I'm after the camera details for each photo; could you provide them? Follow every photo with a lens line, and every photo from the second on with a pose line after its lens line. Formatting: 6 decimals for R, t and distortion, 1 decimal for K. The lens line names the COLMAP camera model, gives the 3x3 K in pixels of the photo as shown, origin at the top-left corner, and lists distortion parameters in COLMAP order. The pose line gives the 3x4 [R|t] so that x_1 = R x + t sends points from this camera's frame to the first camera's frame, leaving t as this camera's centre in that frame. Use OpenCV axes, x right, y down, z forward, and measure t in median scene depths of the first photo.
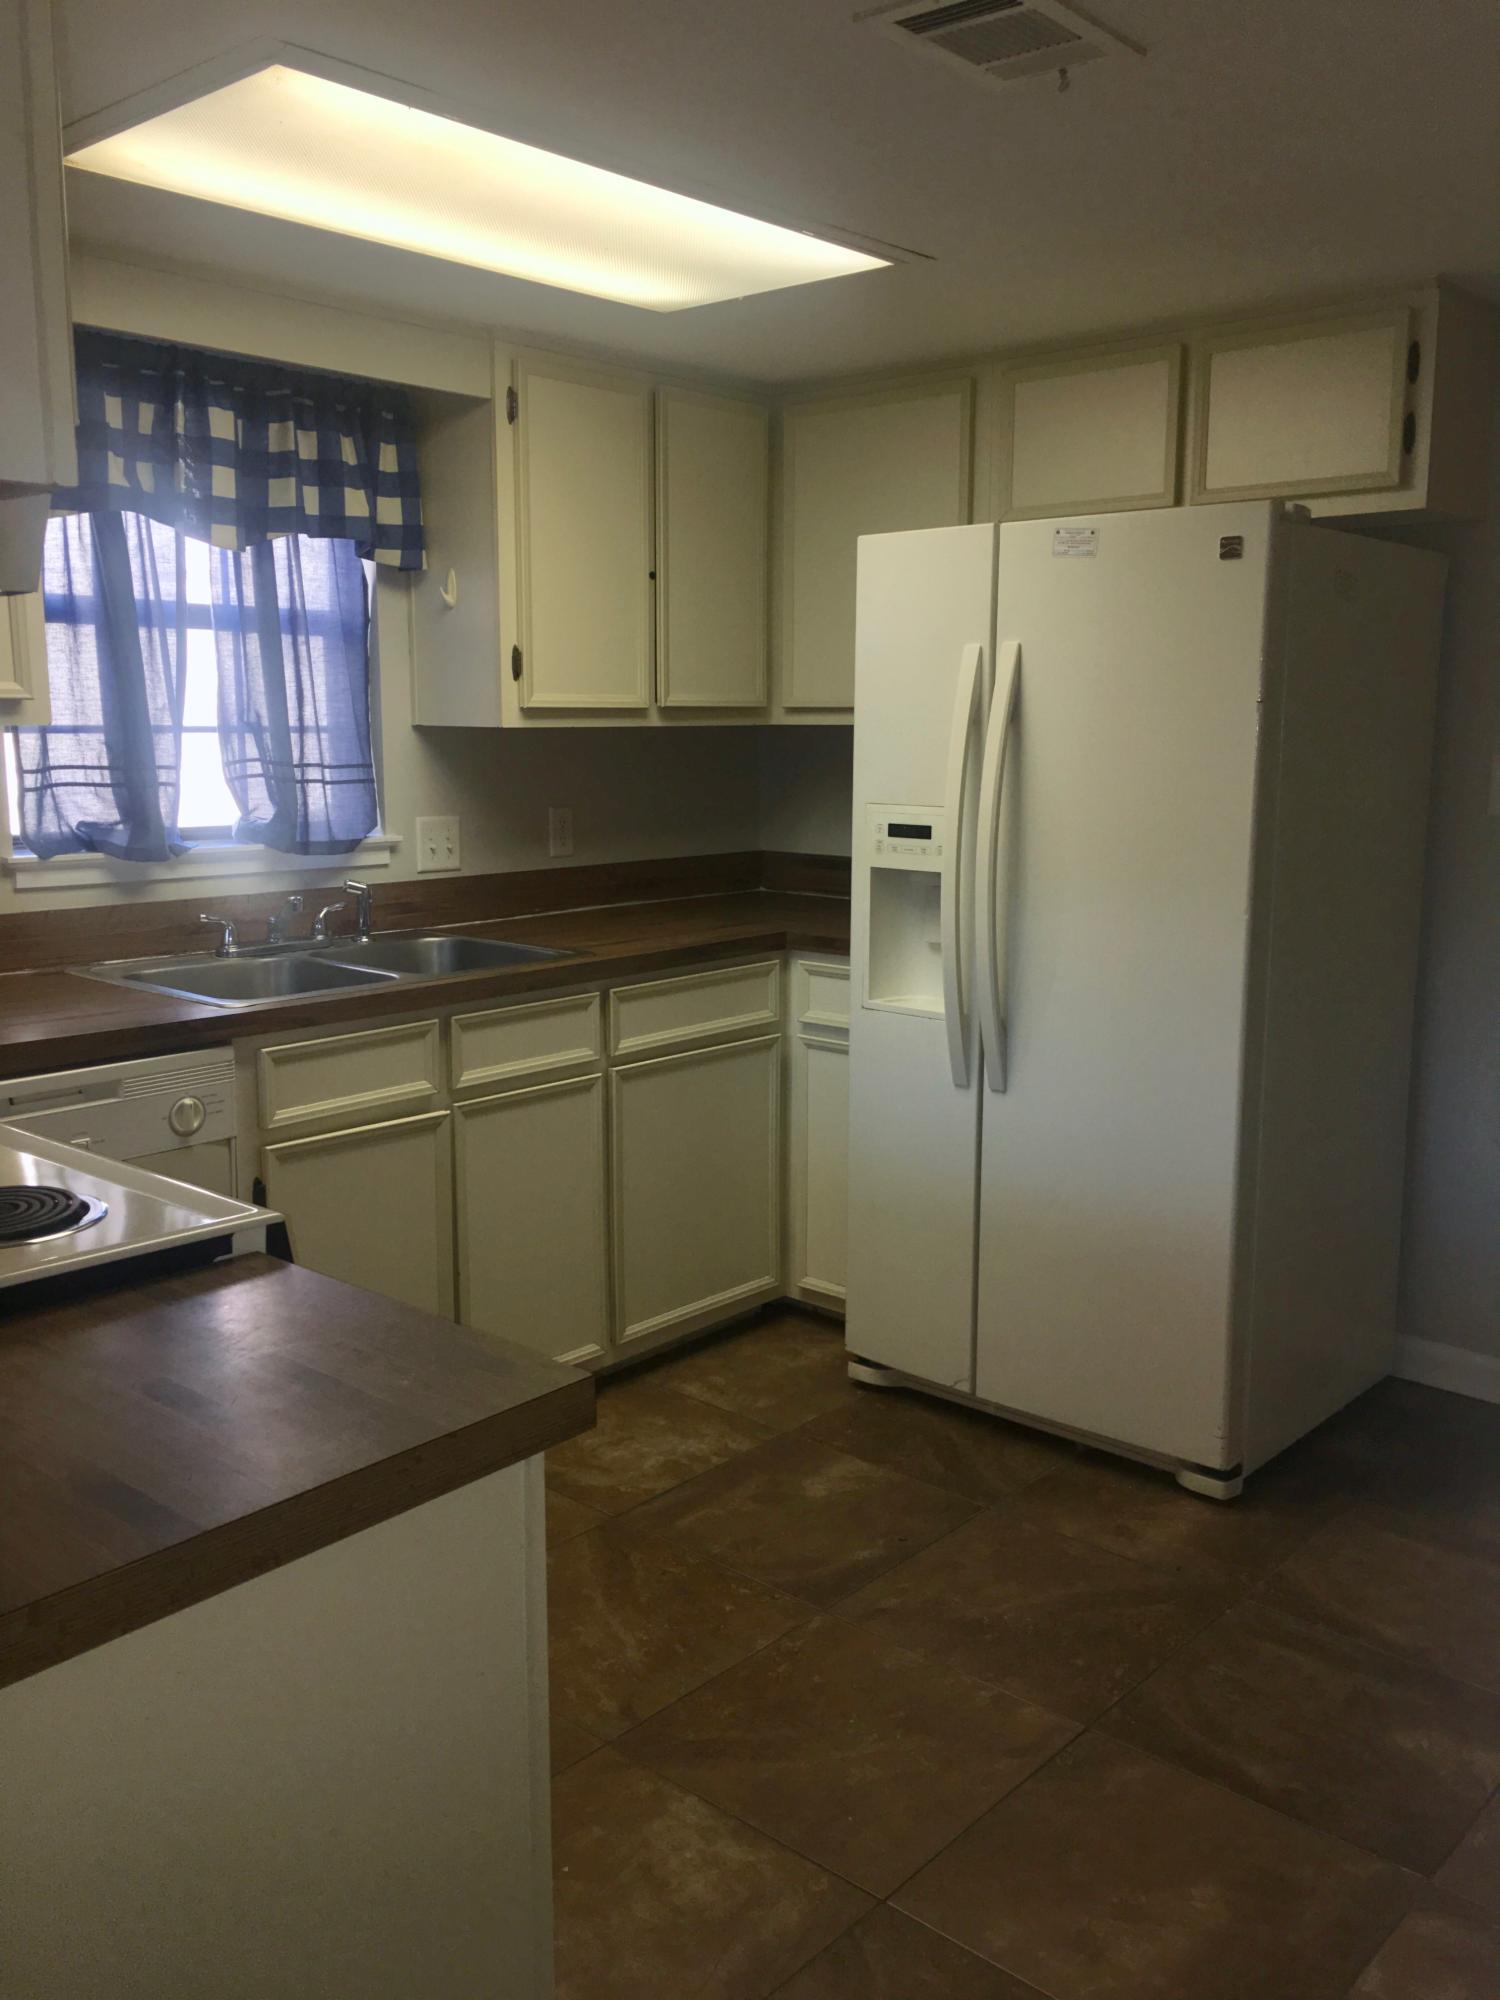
lens RADIAL K [[1695.5, 0, 750.0], [0, 1695.5, 1000.0], [0, 0, 1]] dist [0.073468, -0.087686]
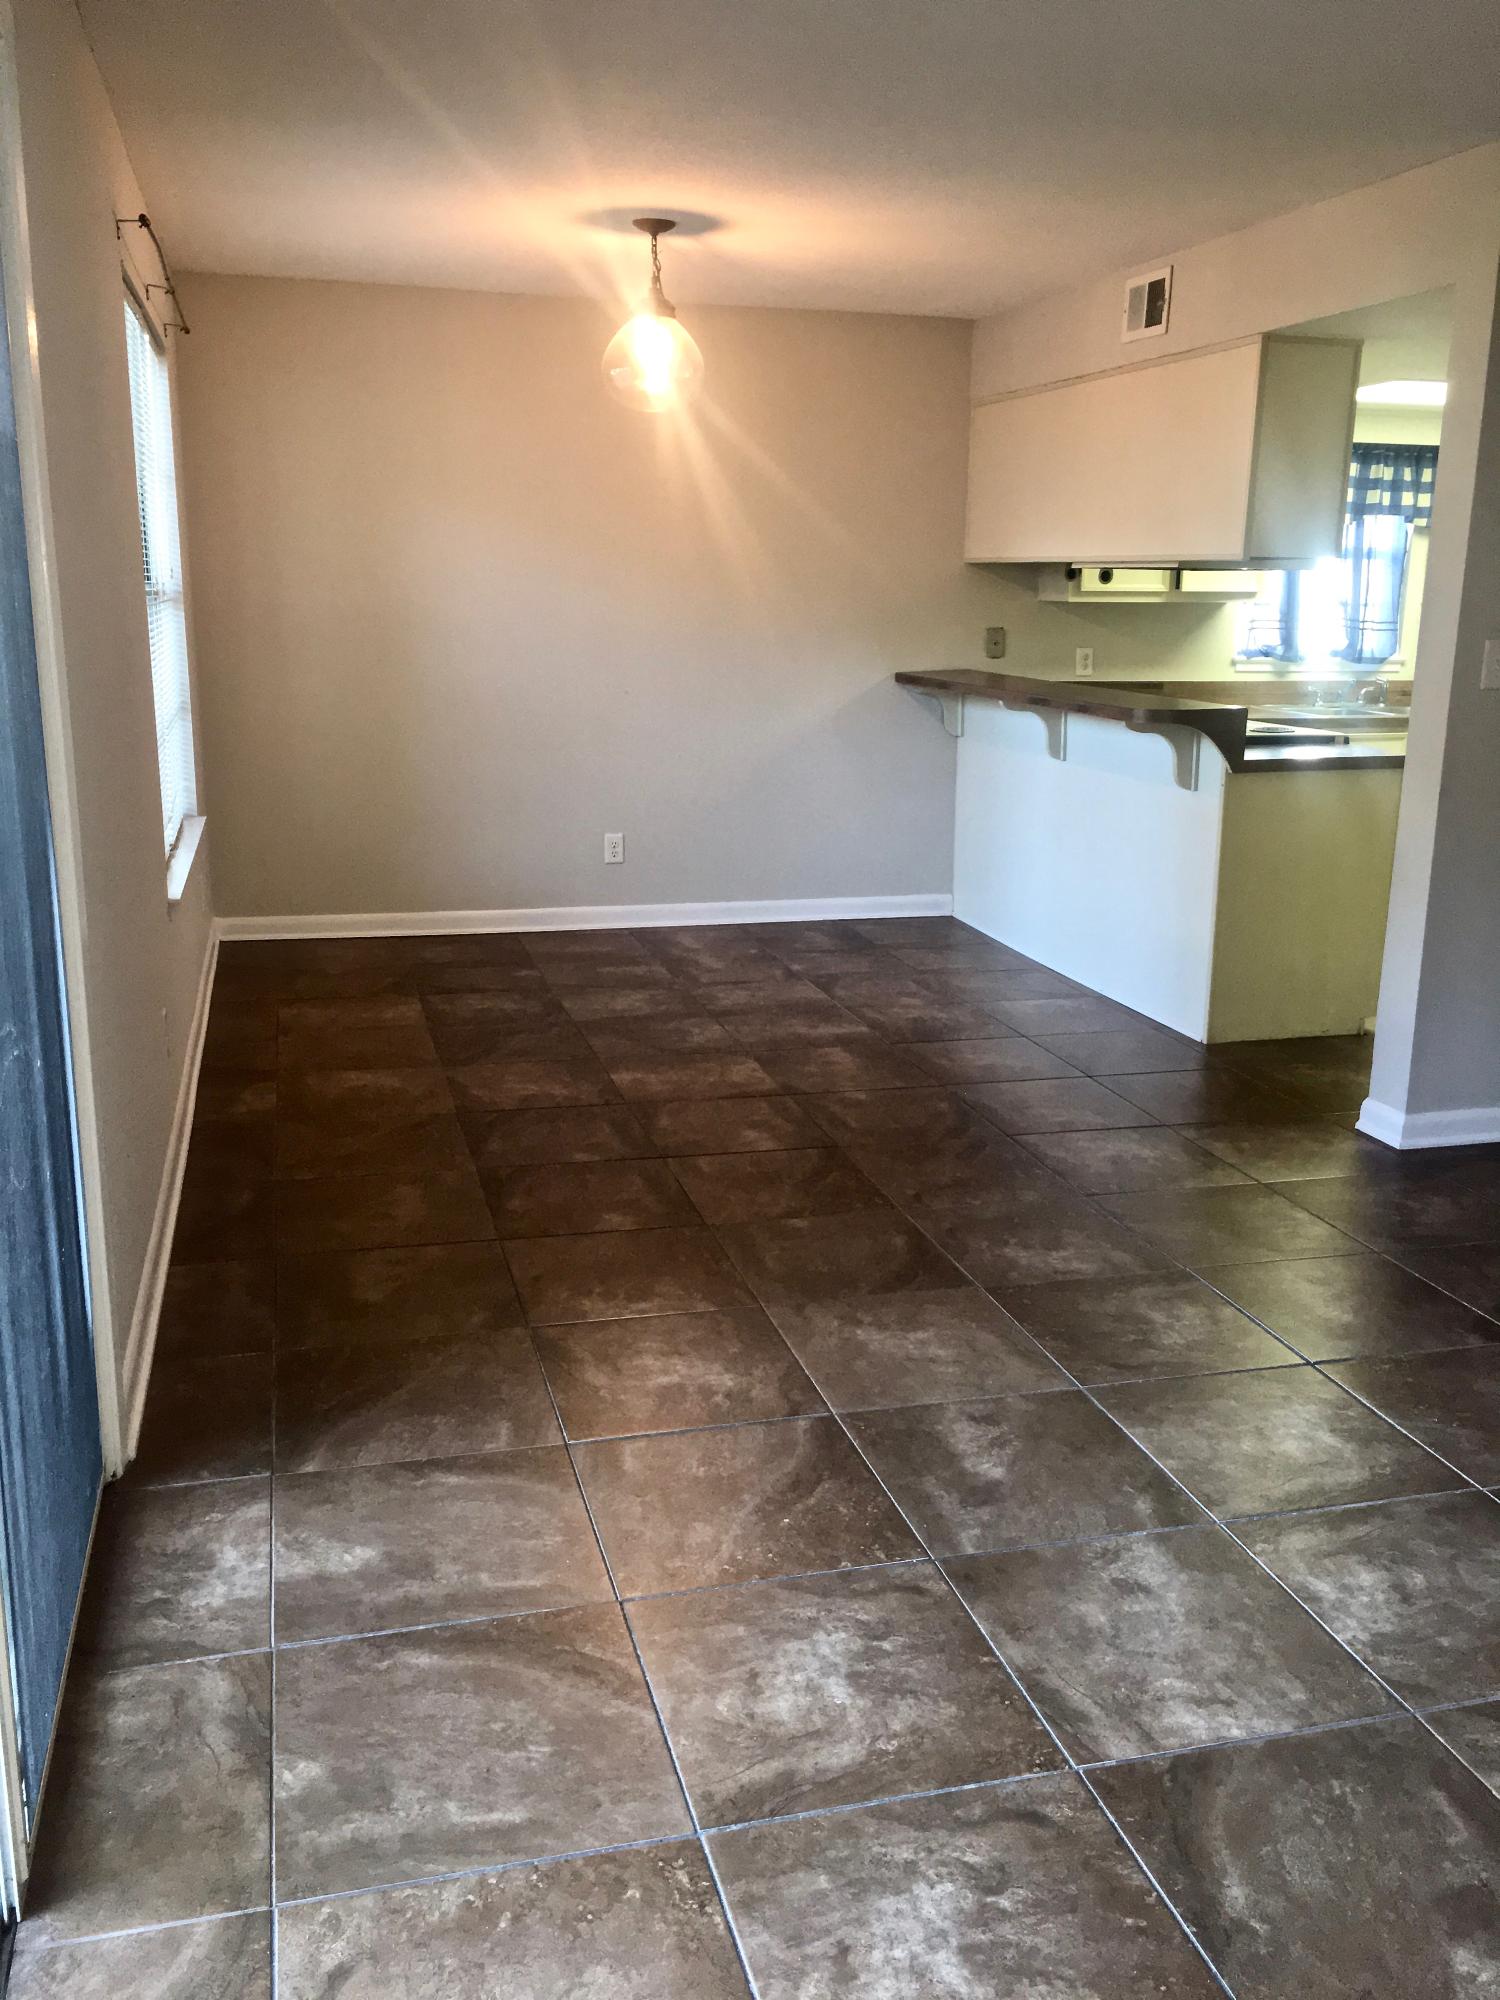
lens RADIAL K [[1713.0, 0, 750.0], [0, 1713.0, 1000.0], [0, 0, 1]] dist [0.046550, -0.073190]
pose [[0.833770, 0.144694, -0.532815, 0.328695], [-0.102461, 0.988835, 0.108198, 0.183783], [0.542521, -0.035619, 0.839286, -1.298546]]
